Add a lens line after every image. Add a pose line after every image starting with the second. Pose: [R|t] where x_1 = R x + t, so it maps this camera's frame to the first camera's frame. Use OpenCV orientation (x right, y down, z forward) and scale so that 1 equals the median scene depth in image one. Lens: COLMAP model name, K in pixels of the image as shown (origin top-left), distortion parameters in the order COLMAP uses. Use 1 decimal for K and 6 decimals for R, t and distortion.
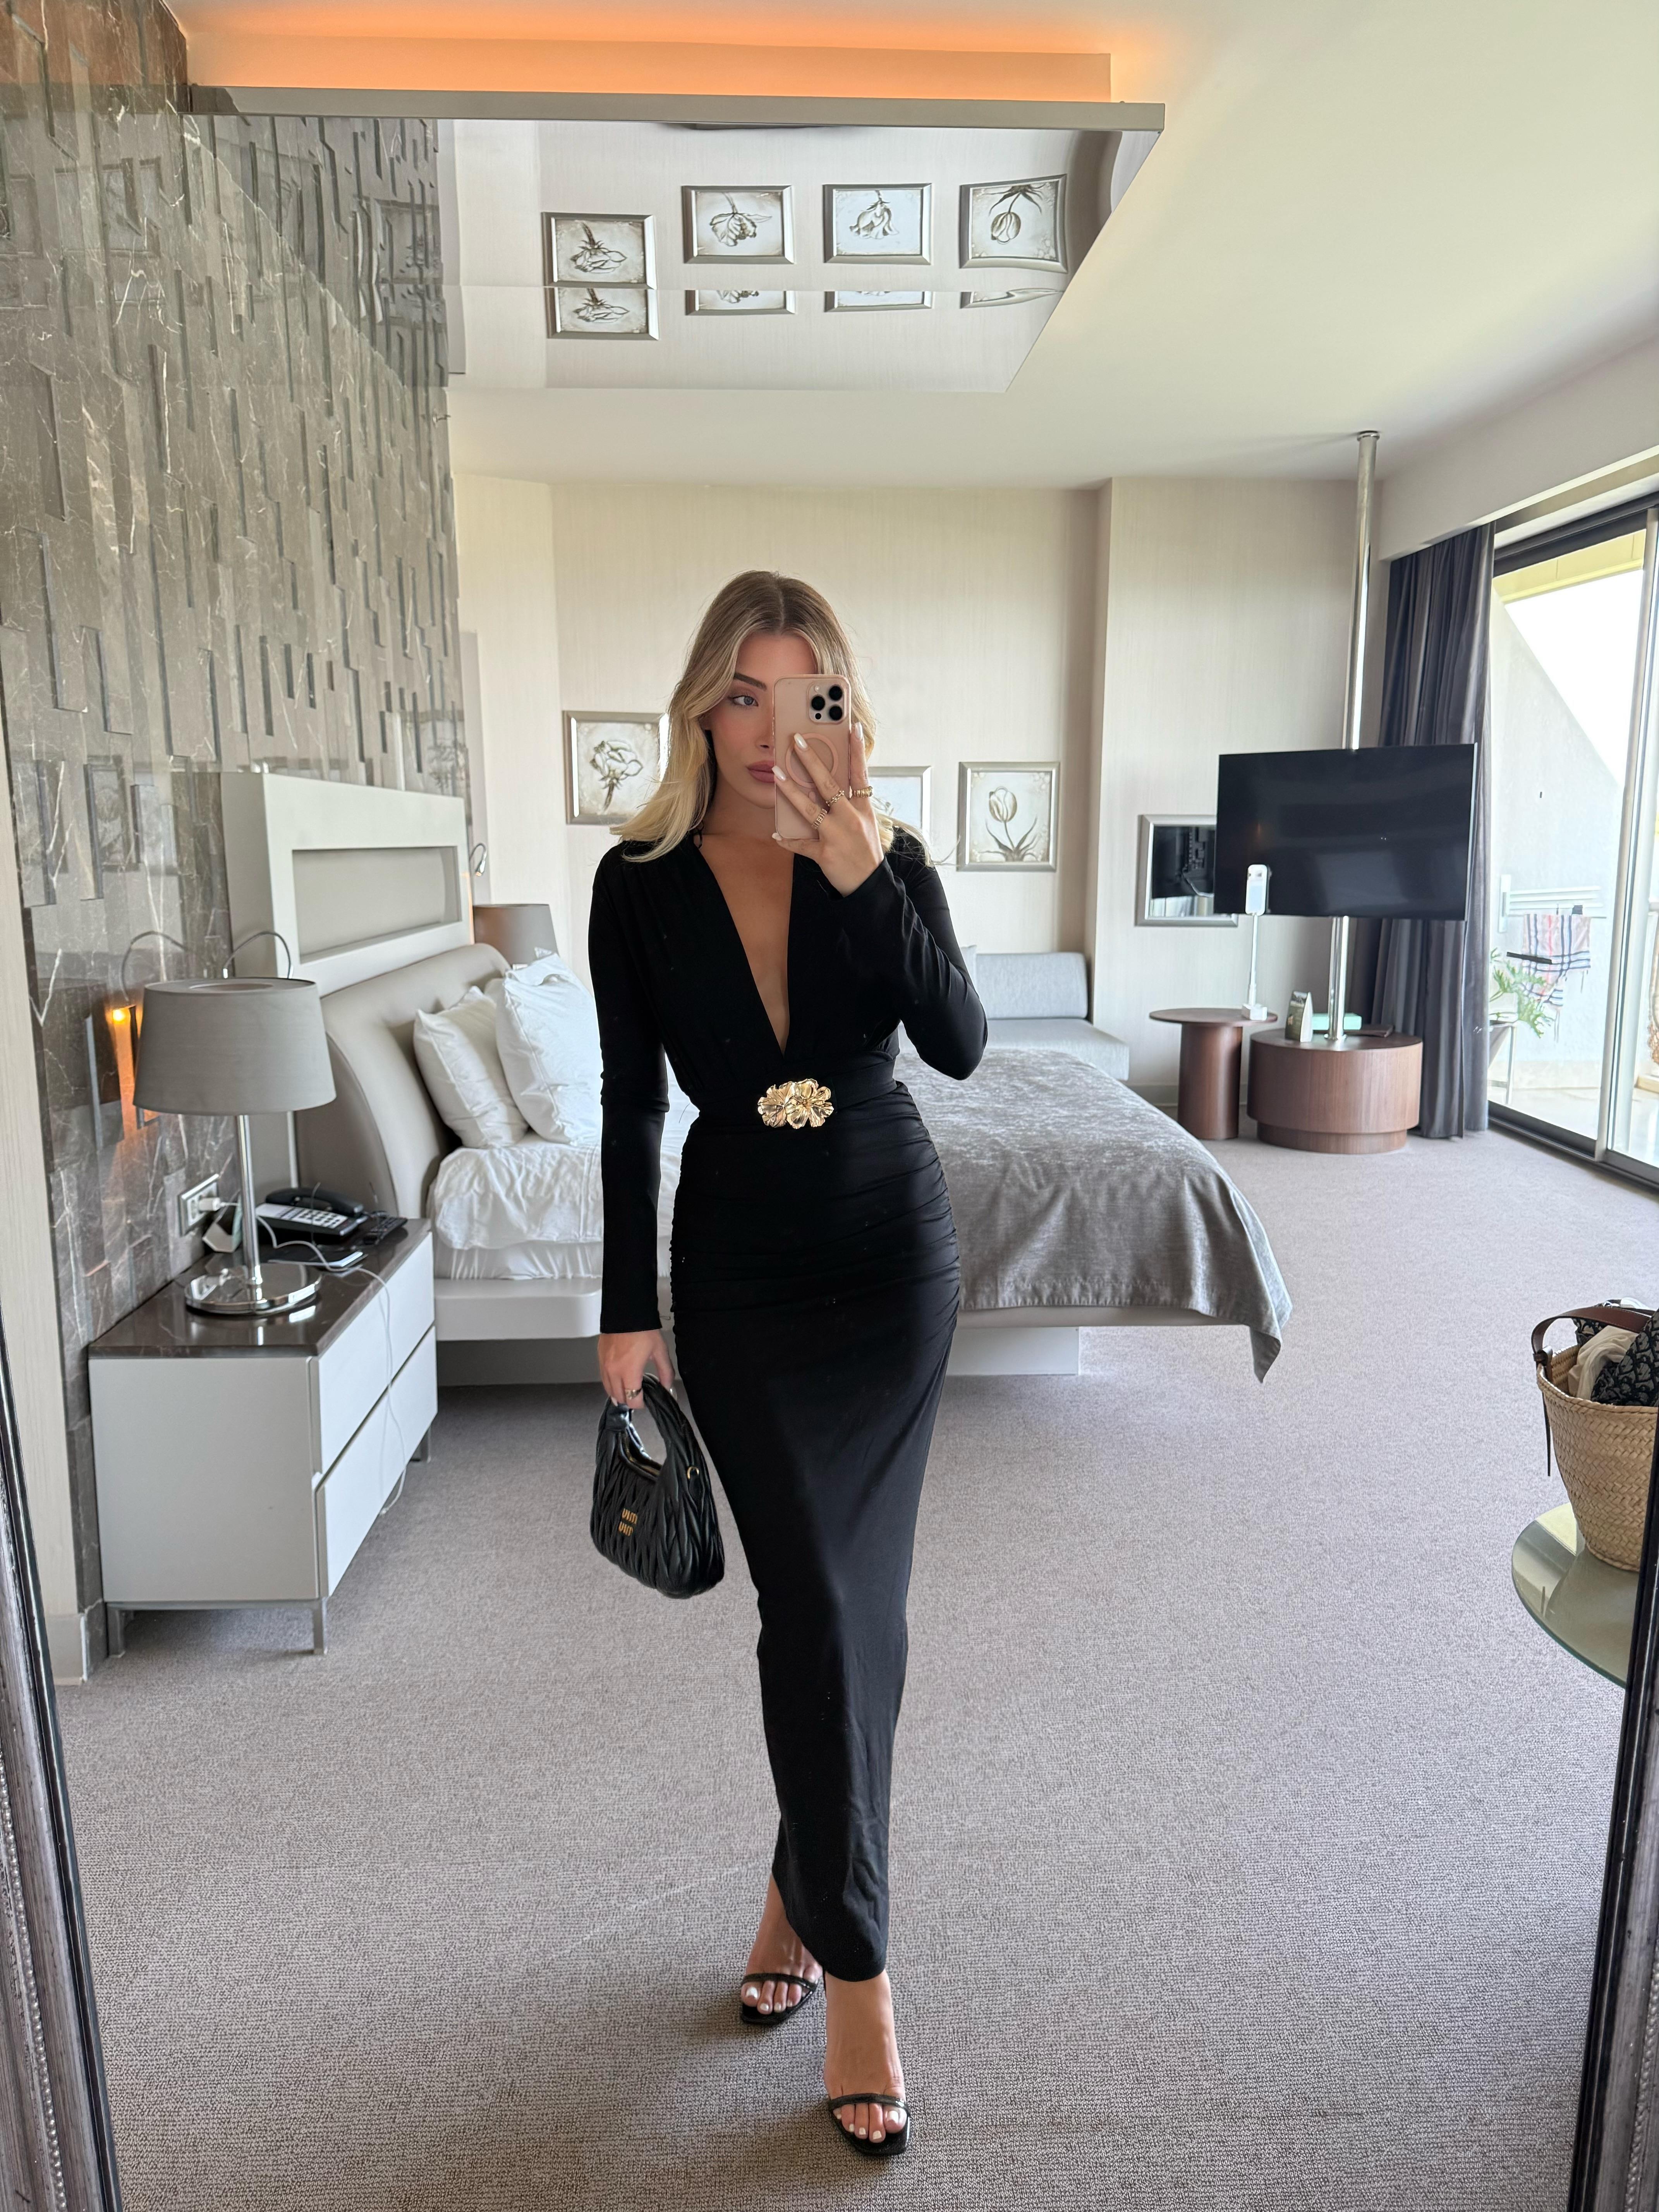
lens RADIAL K [[1575.6, 0, 839.2], [0, 1575.6, 1214.7], [0, 0, 1]] dist [0.072818, -0.072860]
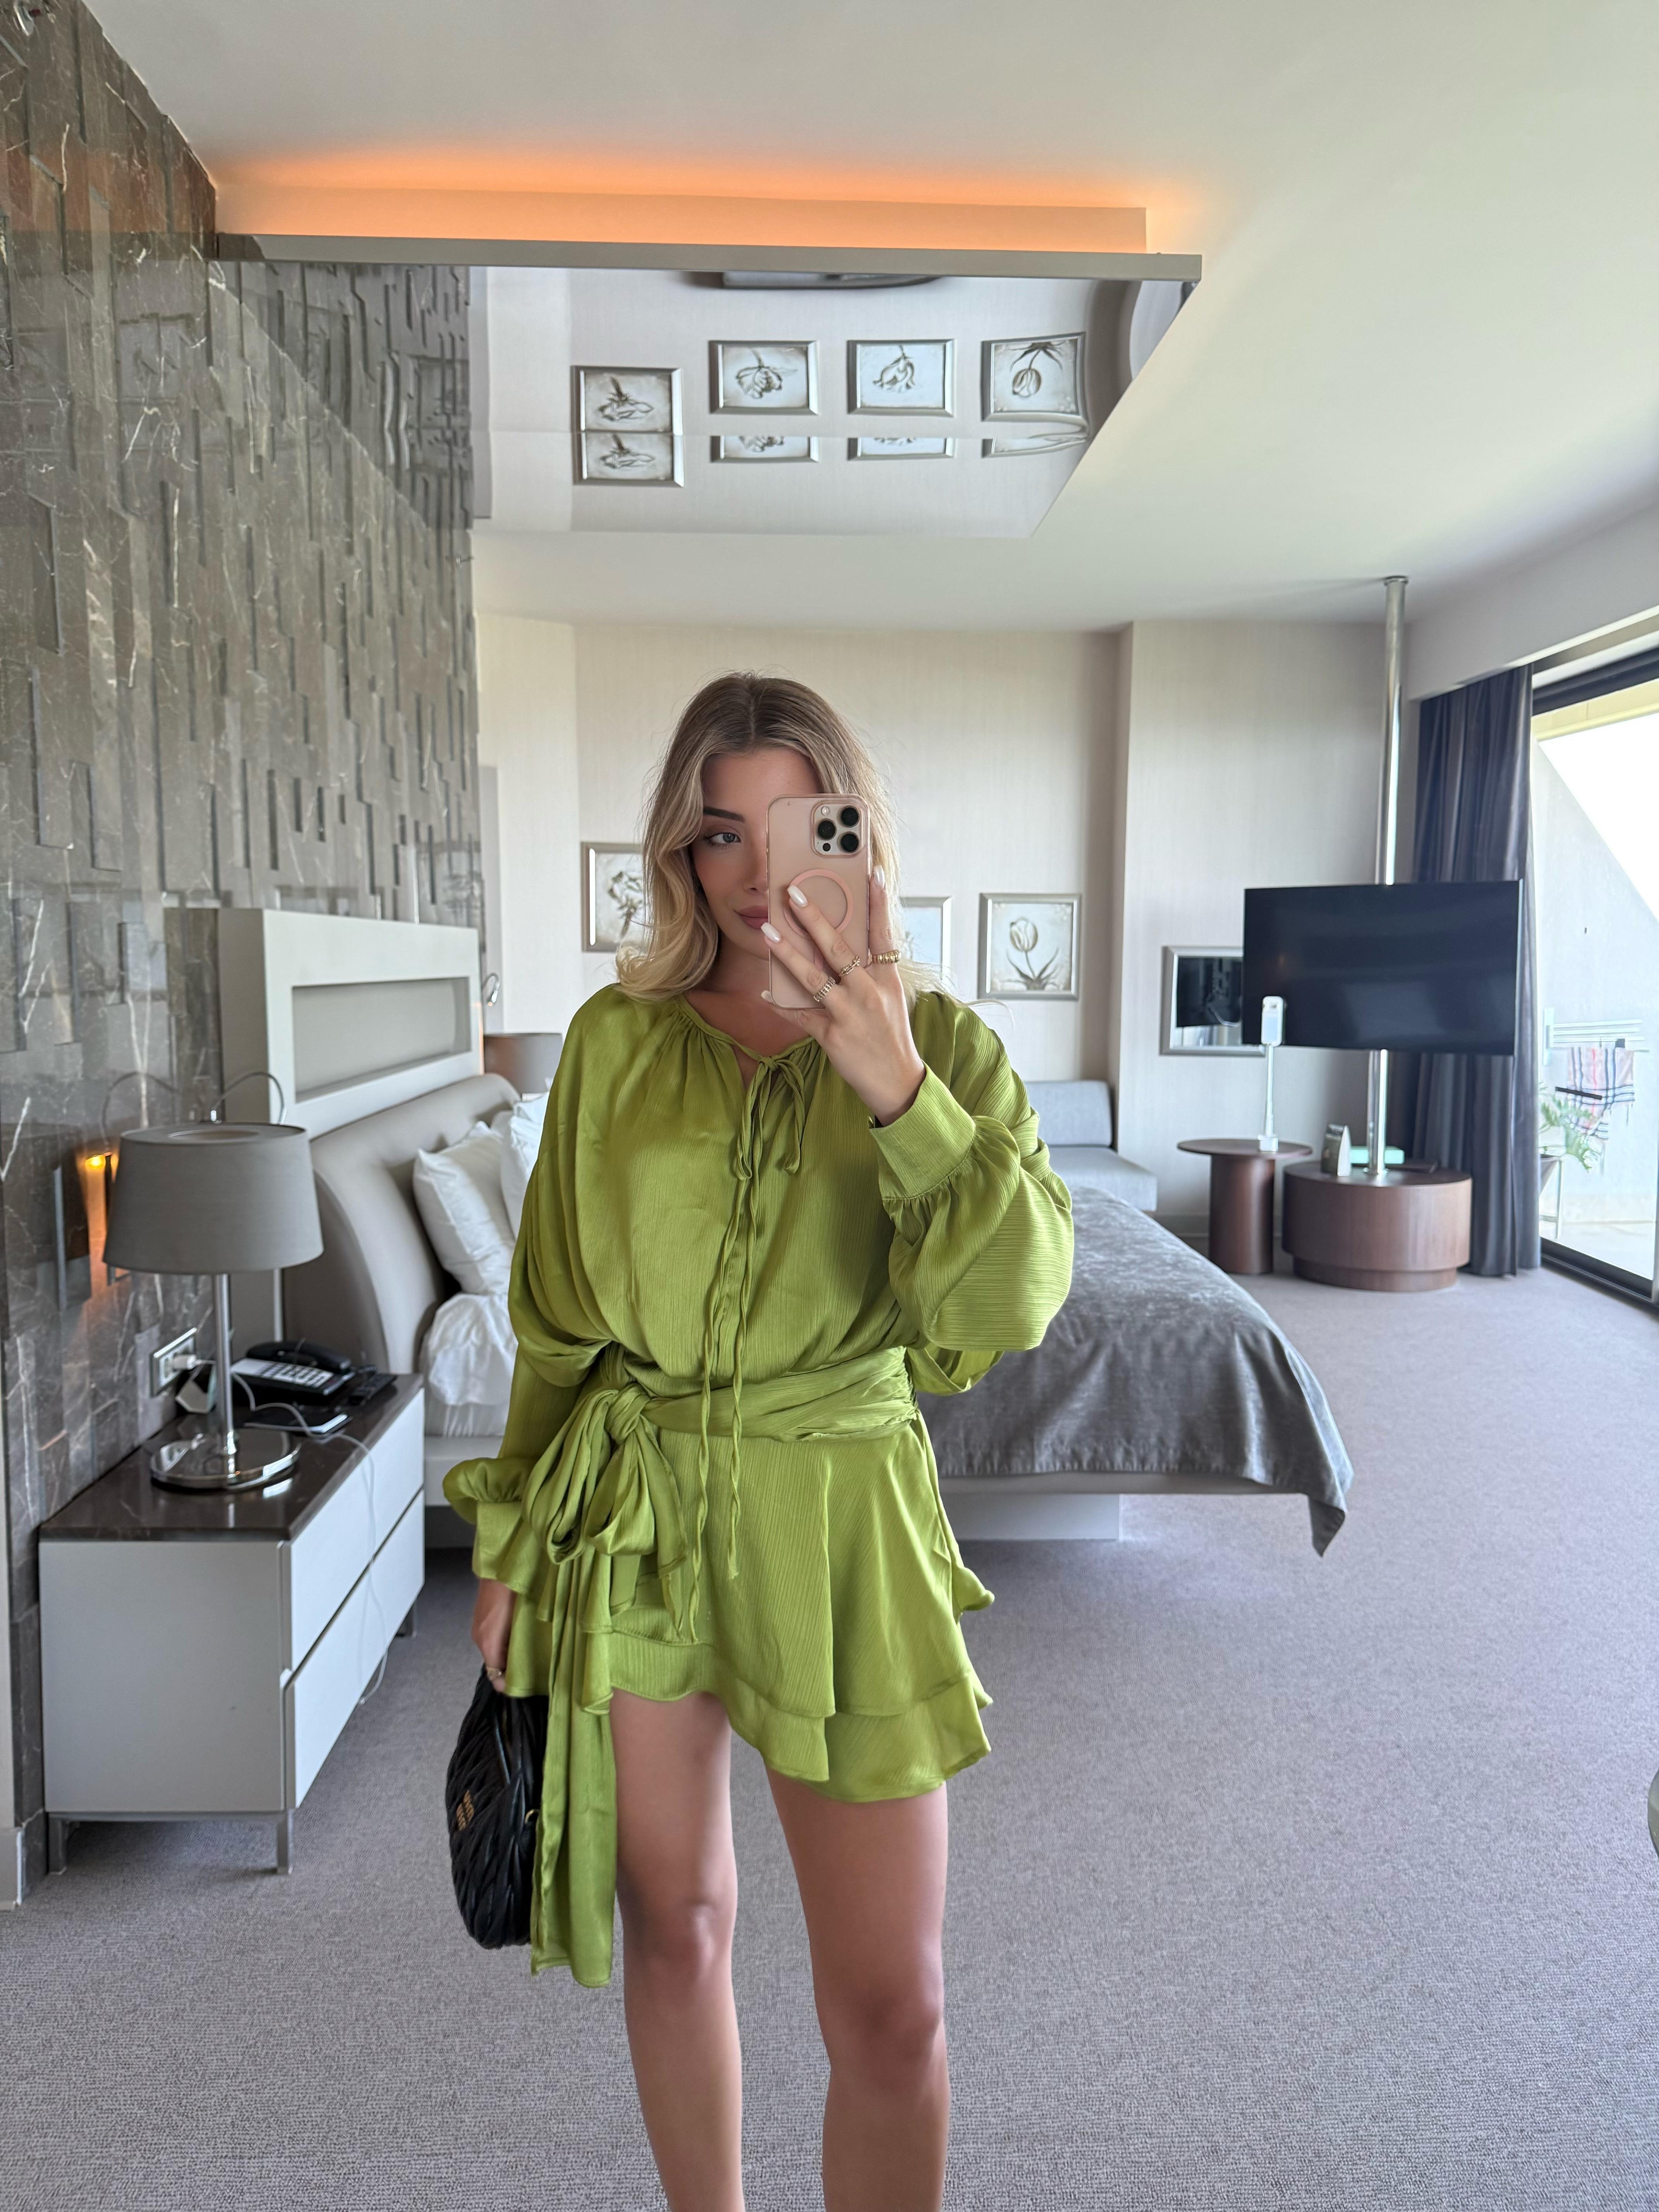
lens RADIAL K [[1573.6, 0, 832.8], [0, 1573.6, 1171.0], [0, 0, 1]] dist [0.060581, -0.101806]
pose [[0.999930, 0.005005, -0.010734, -0.008054], [-0.006055, 0.994953, -0.100157, -0.023870], [0.010179, 0.100215, 0.994914, 0.065563]]
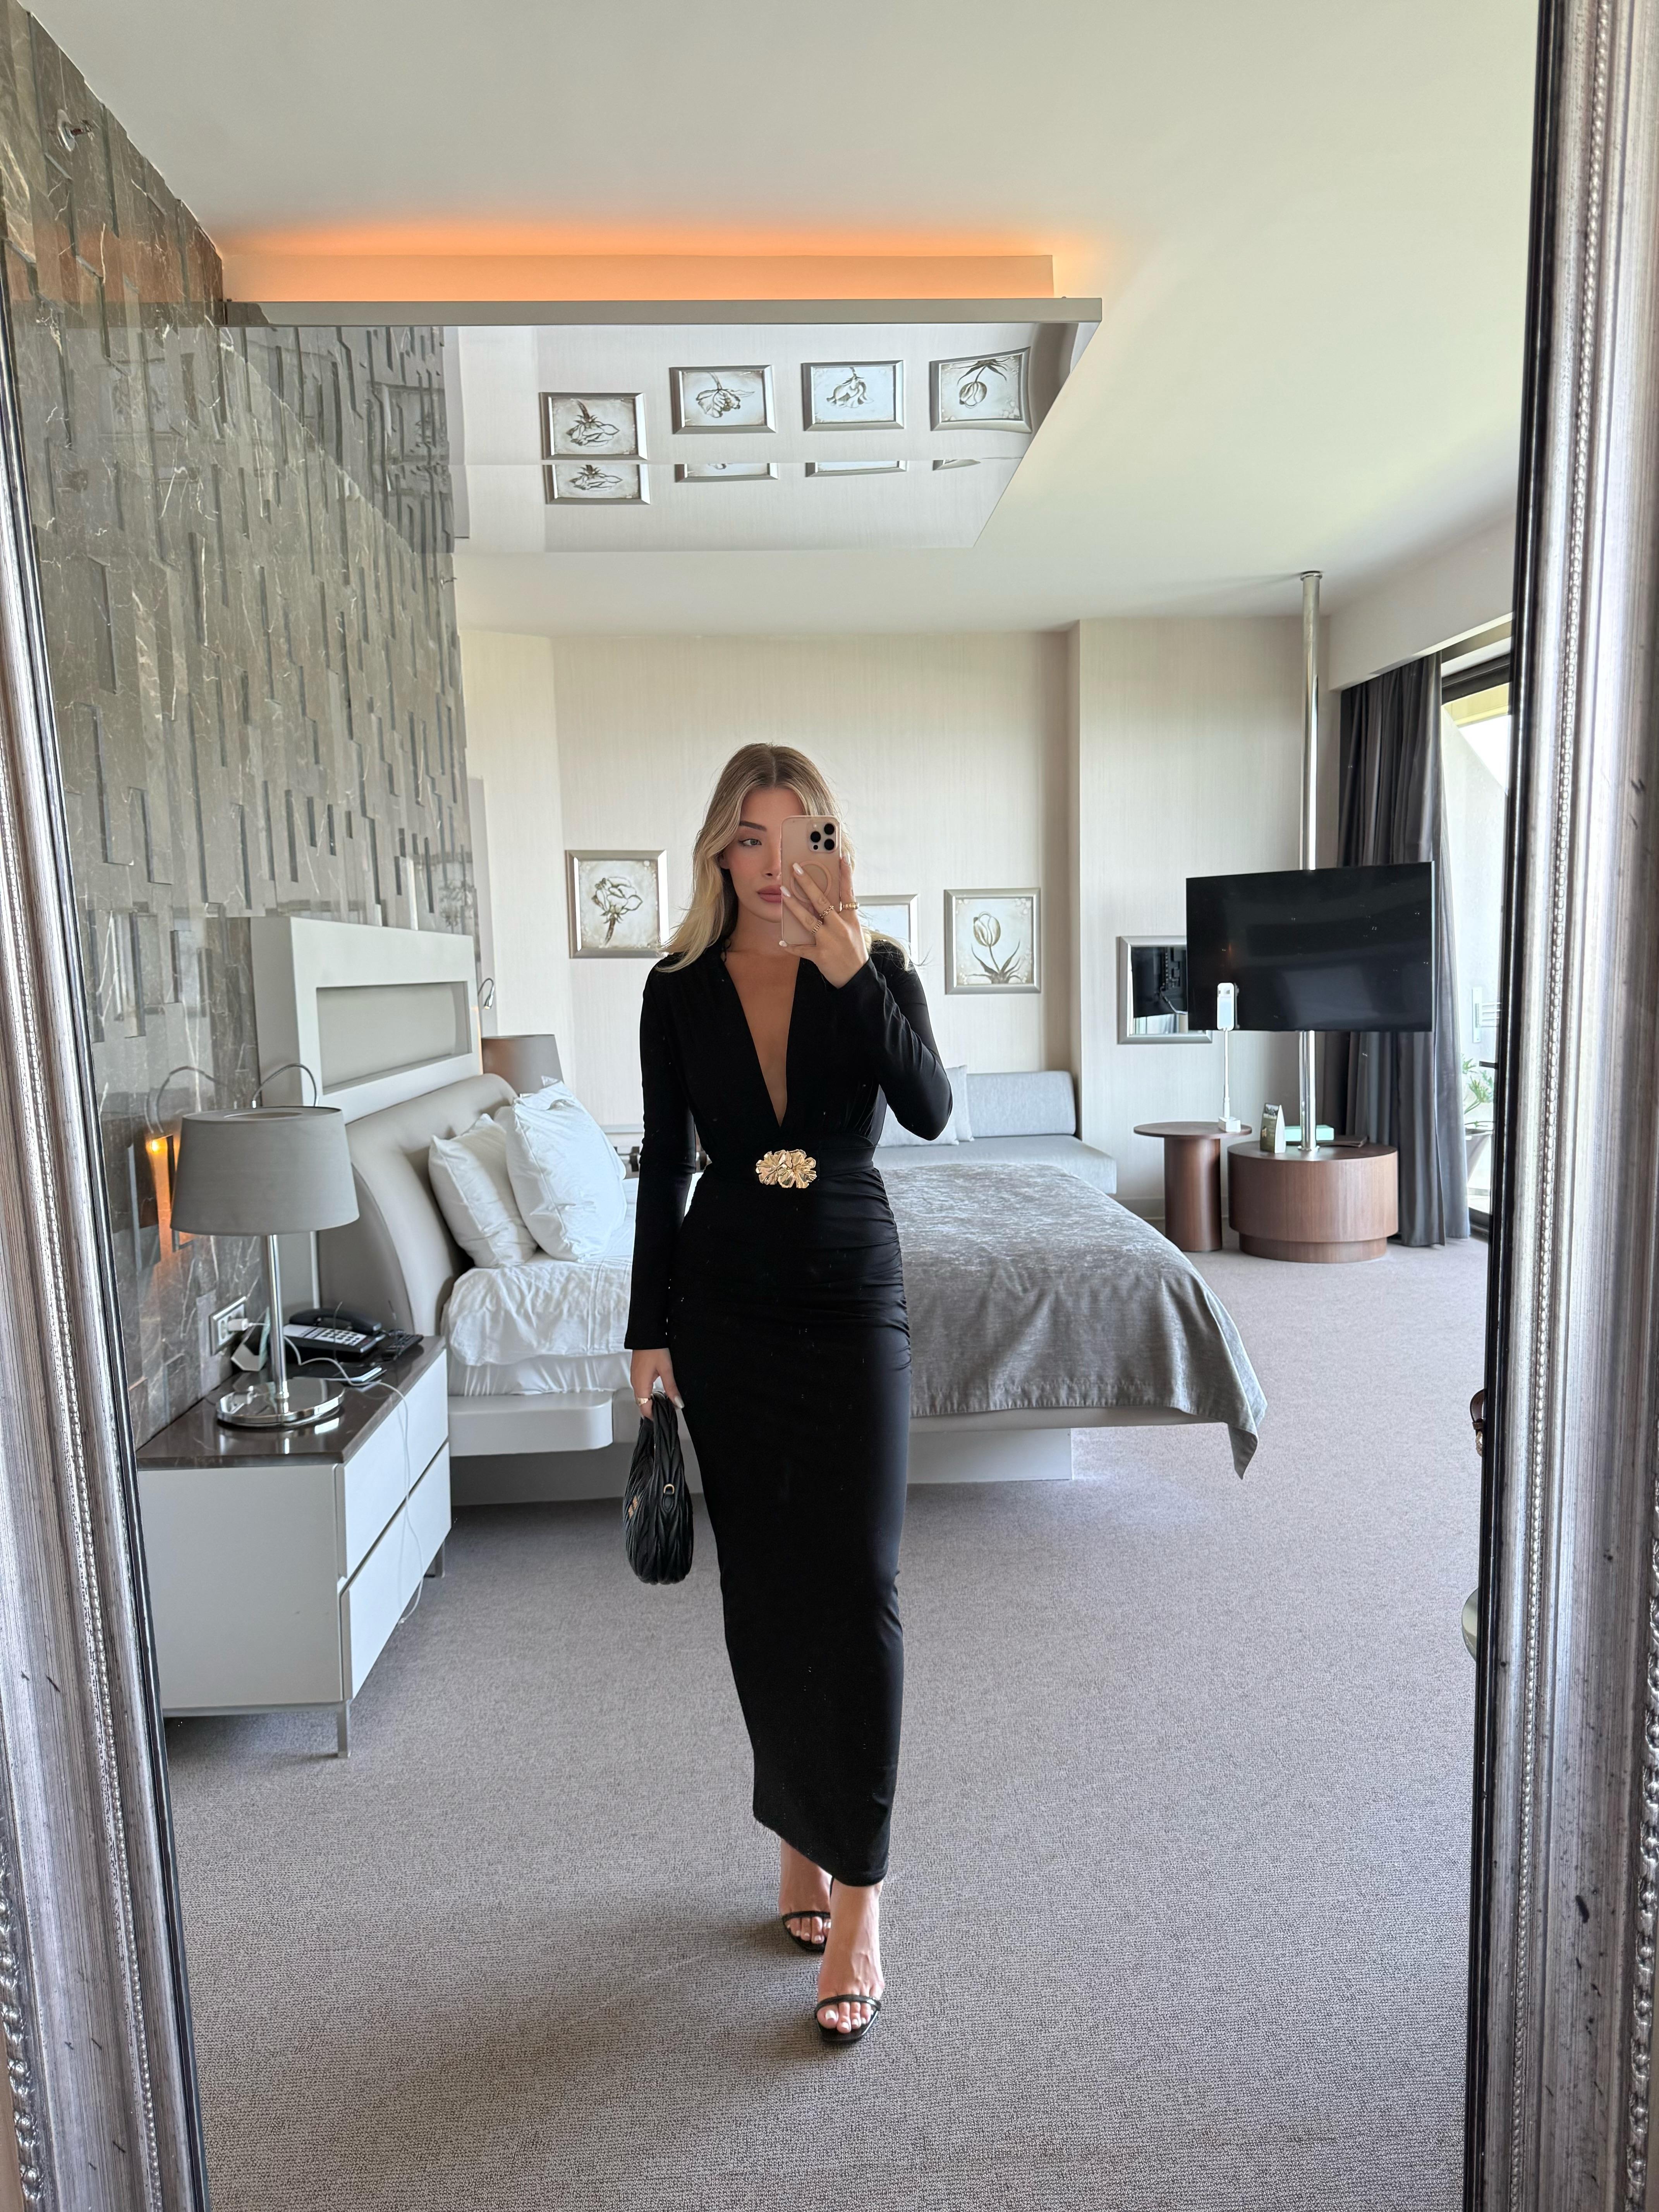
lens RADIAL K [[1561.0, 0, 824.1], [0, 1561.0, 1306.1], [0, 0, 1]] dist [0.061020, -0.095691]
pose [[0.999790, -0.018027, -0.009787, 0.003107], [0.017838, 0.999660, -0.019044, 0.010009], [0.010127, 0.018866, 0.999771, -0.042854]]
